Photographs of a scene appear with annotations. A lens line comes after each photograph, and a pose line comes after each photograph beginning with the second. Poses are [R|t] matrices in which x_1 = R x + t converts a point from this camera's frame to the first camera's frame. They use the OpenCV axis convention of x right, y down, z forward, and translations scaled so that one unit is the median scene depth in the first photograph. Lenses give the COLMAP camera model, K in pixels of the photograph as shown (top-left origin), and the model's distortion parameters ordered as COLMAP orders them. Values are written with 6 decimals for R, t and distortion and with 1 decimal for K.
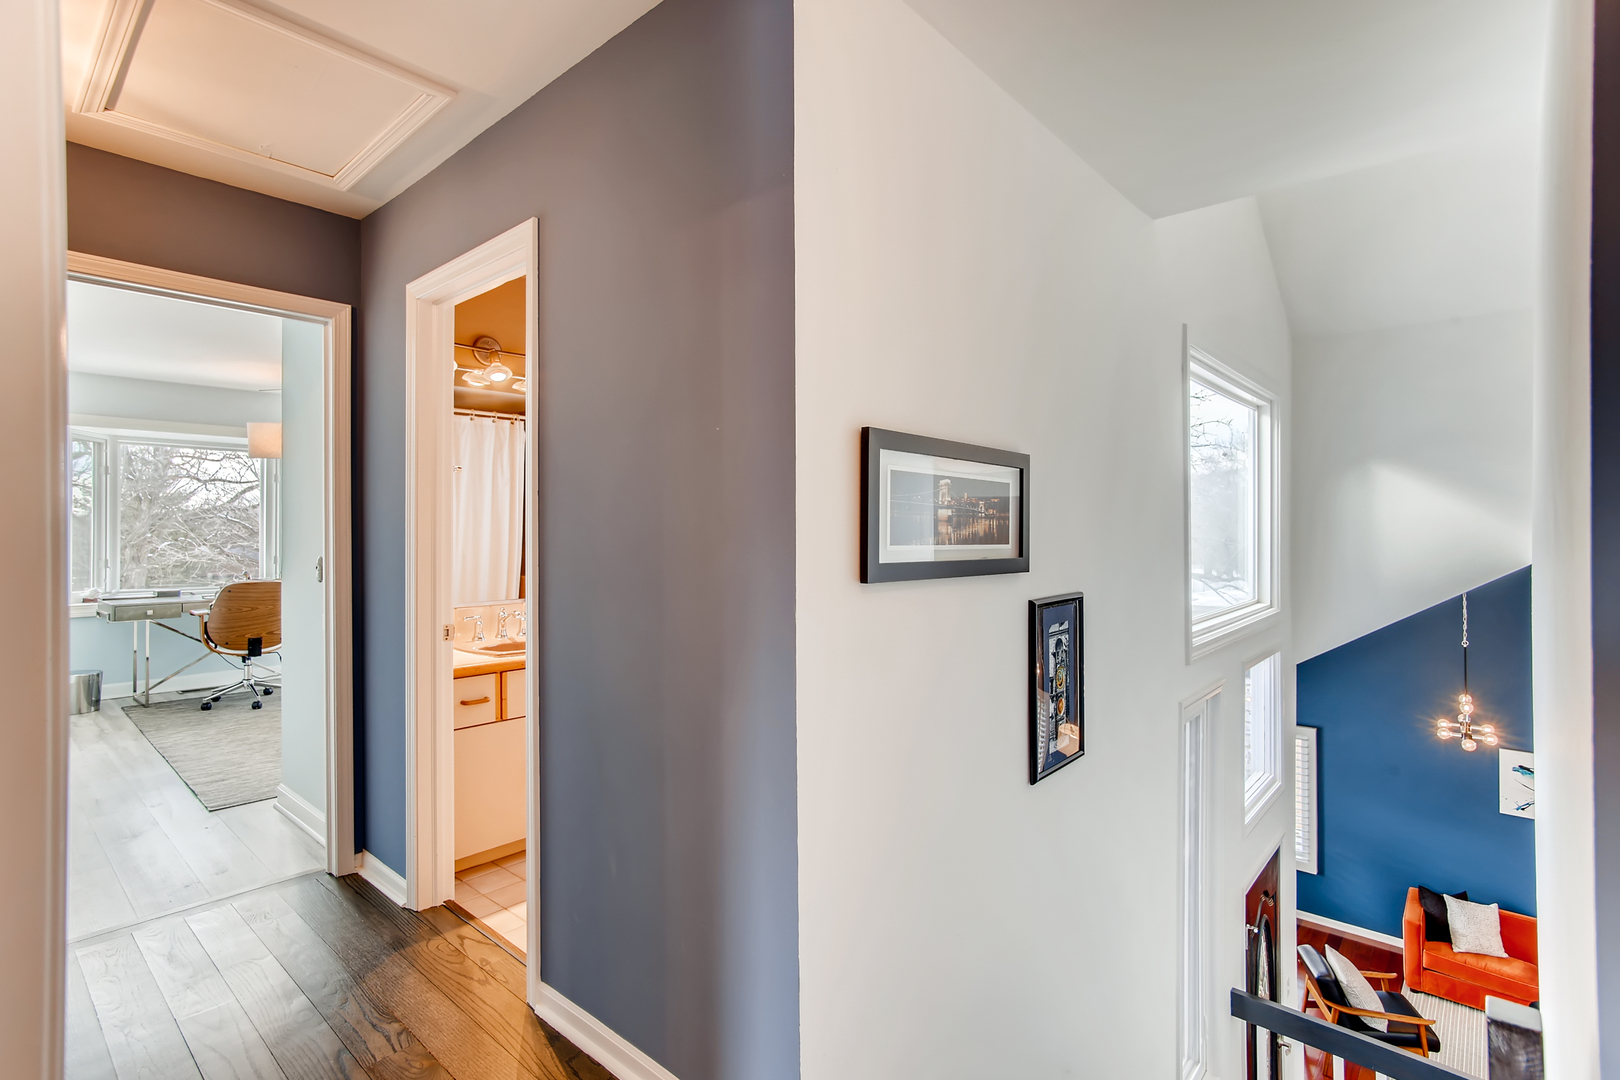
lens RADIAL K [[785.0, 0, 811.8], [0, 785.0, 531.7], [0, 0, 1]] dist [-0.016204, 0.007778]
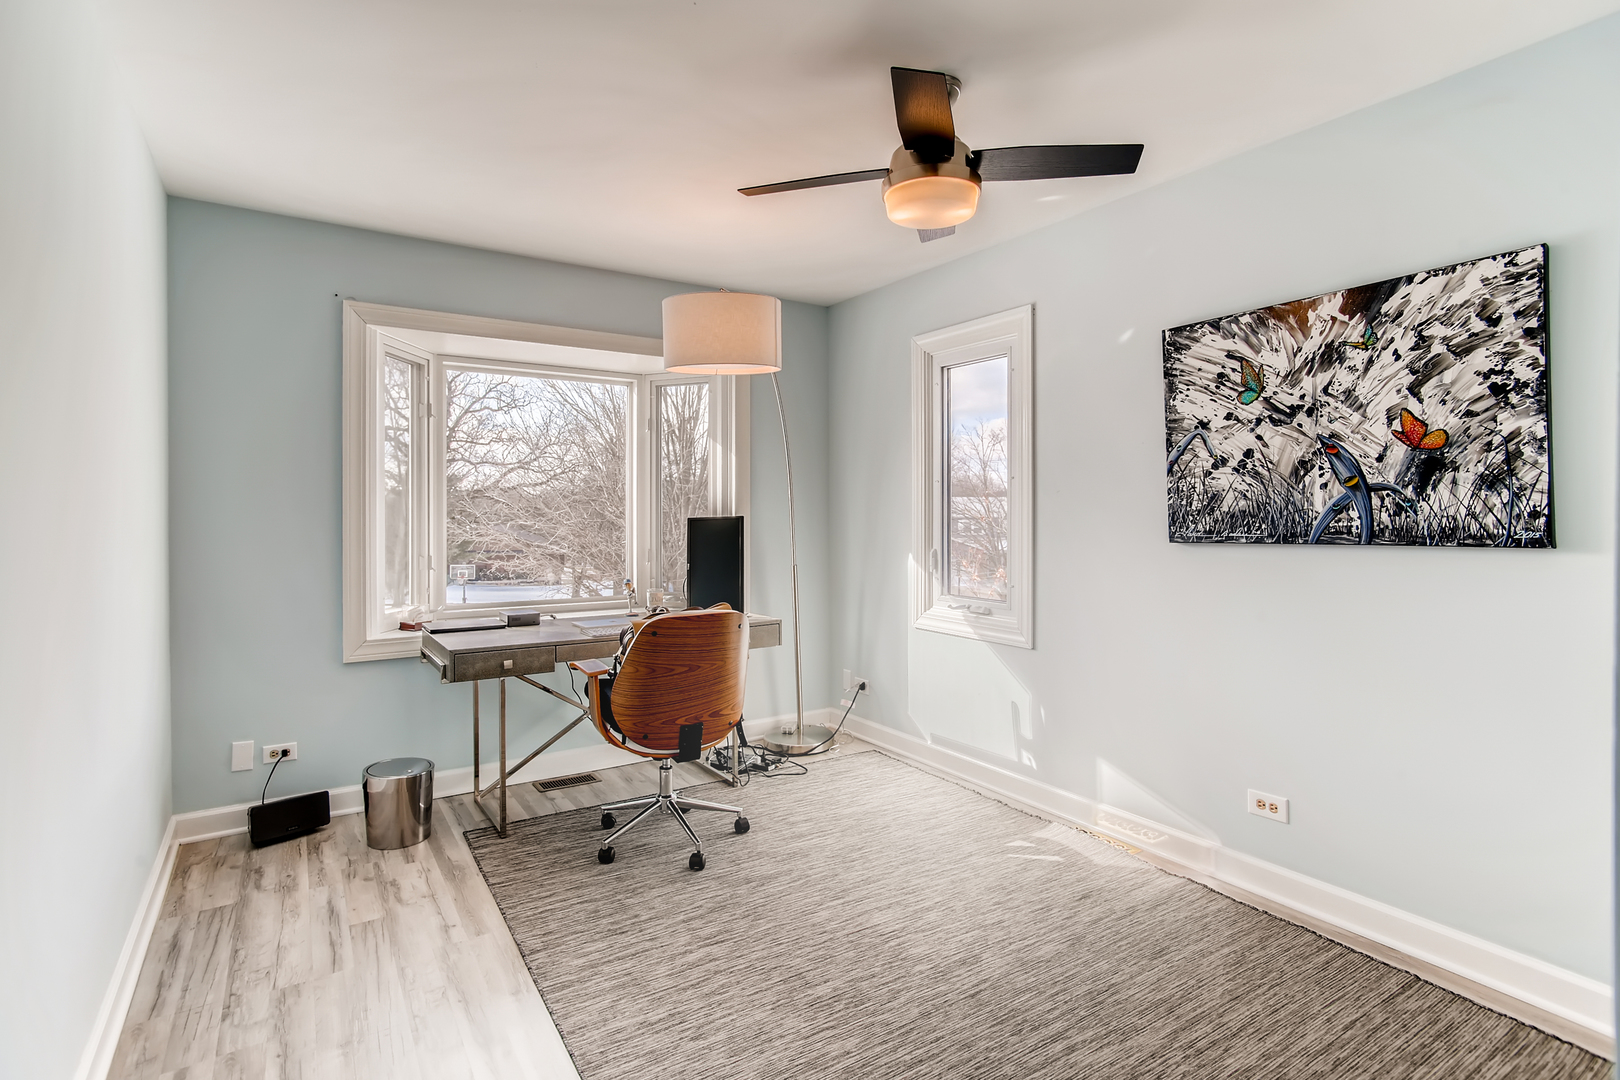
lens RADIAL K [[785.0, 0, 806.7], [0, 785.0, 537.4], [0, 0, 1]] dist [-0.016204, 0.007778]
pose [[0.967552, 0.011282, -0.252419, -0.474225], [-0.002933, 0.999437, 0.033428, -0.001396], [0.252654, -0.031603, 0.967040, 0.490467]]
